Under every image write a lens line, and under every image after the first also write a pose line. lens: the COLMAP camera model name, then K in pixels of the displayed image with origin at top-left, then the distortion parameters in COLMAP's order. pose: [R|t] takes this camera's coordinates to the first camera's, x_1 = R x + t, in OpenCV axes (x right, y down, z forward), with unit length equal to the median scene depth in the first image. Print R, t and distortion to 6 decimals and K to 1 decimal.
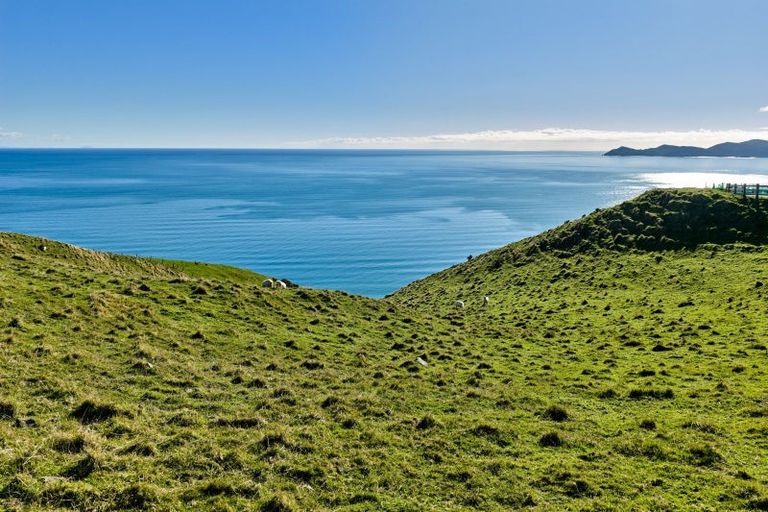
lens RADIAL K [[603.9, 0, 381.3], [0, 603.9, 257.1], [0, 0, 1]] dist [0.064650, -0.125416]
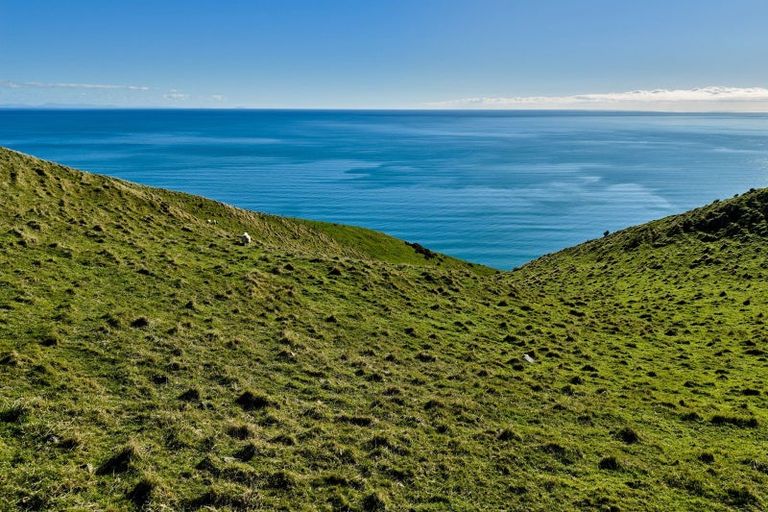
lens RADIAL K [[616.1, 0, 386.3], [0, 616.1, 250.1], [0, 0, 1]] dist [0.045006, -0.068410]
pose [[0.976506, 0.046557, -0.210401, 0.053683], [-0.032985, 0.997170, 0.067563, -0.110453], [0.212951, -0.059035, 0.975278, -0.151645]]
